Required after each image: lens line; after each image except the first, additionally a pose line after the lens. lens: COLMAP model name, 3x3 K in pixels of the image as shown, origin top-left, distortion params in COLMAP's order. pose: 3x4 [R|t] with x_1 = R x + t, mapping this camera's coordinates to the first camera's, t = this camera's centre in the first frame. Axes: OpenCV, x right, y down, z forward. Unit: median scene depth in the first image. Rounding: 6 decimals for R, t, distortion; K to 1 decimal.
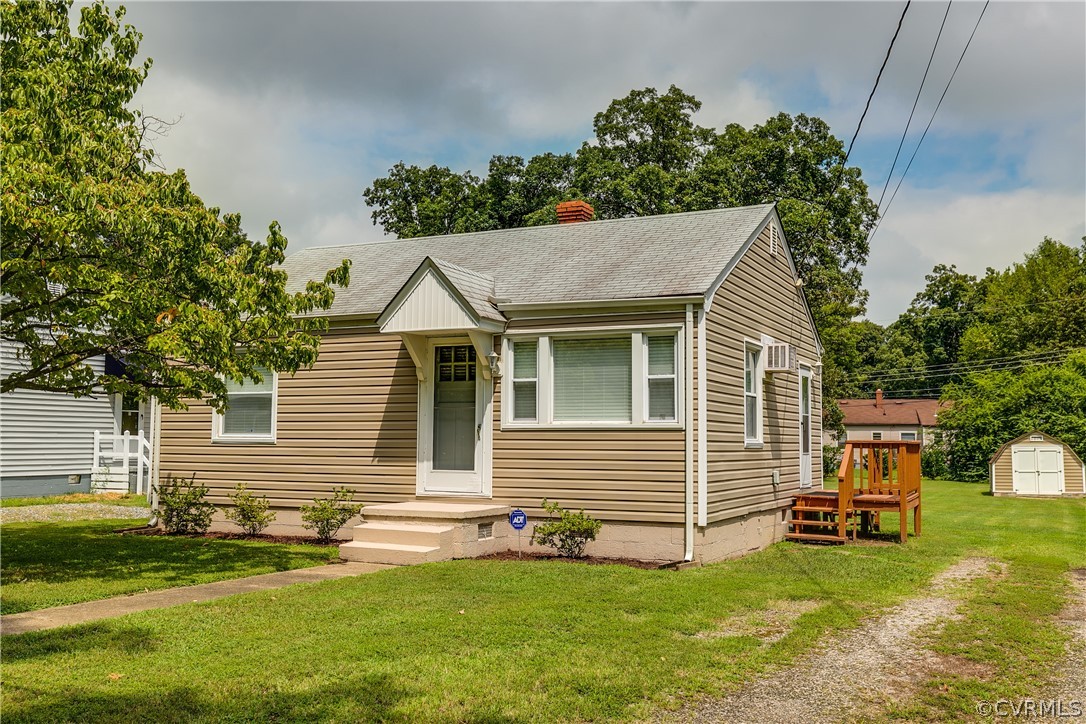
lens RADIAL K [[1064.6, 0, 540.0], [0, 1064.6, 365.7], [0, 0, 1]] dist [0.004211, 0.000000]
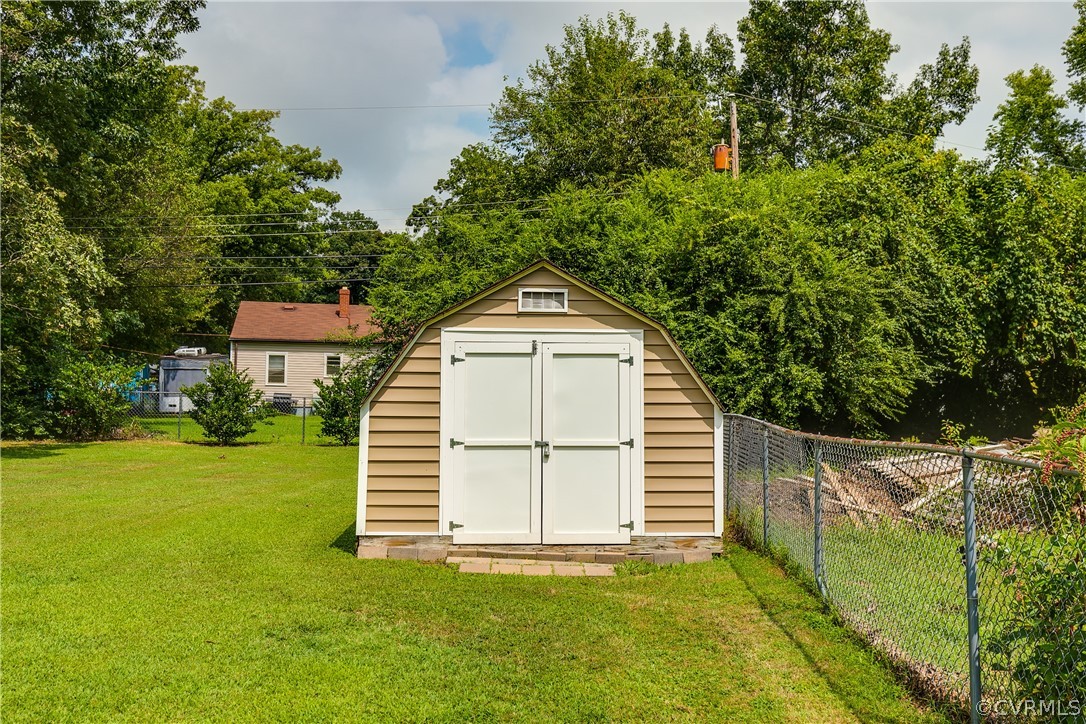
lens RADIAL K [[1064.6, 0, 542.9], [0, 1064.6, 363.1], [0, 0, 1]] dist [0.004211, 0.000000]
pose [[0.920713, 0.019692, 0.389744, 0.210538], [-0.039258, 0.998333, 0.042301, 0.040257], [-0.388261, -0.054248, 0.919951, 0.440426]]
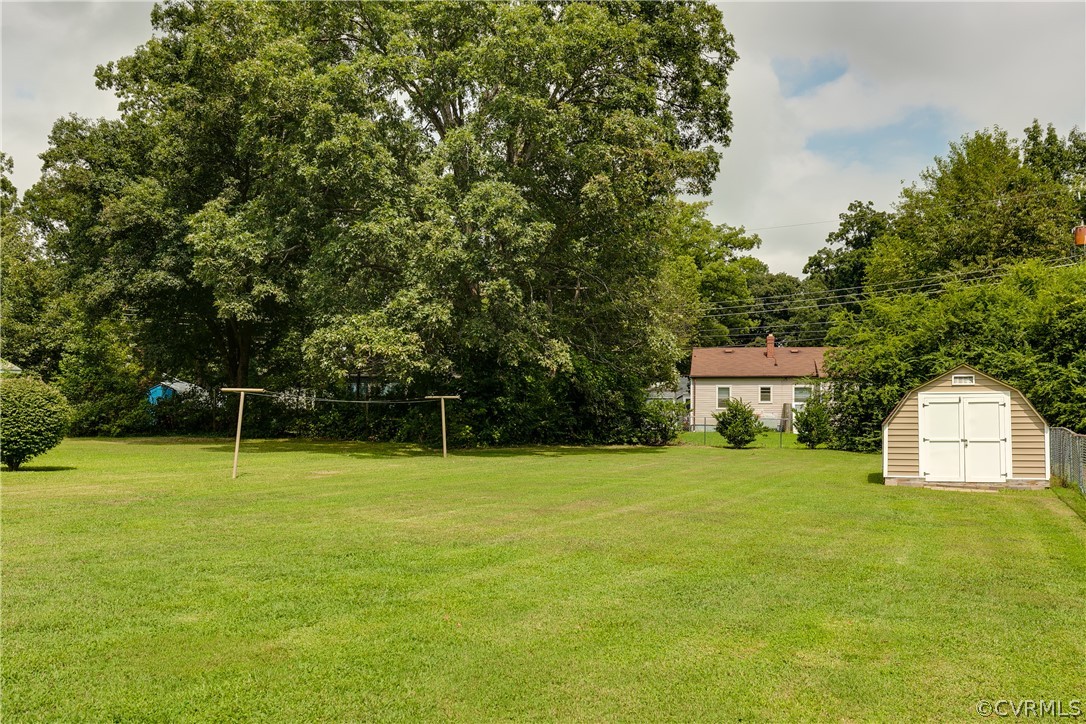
lens RADIAL K [[995.7, 0, 550.3], [0, 995.7, 393.4], [0, 0, 1]] dist [0.012794, 0.000000]
pose [[0.998791, -0.003332, 0.049044, 0.127679], [0.000418, 0.998240, 0.059307, 0.024901], [-0.049155, -0.059215, 0.997034, 0.278365]]
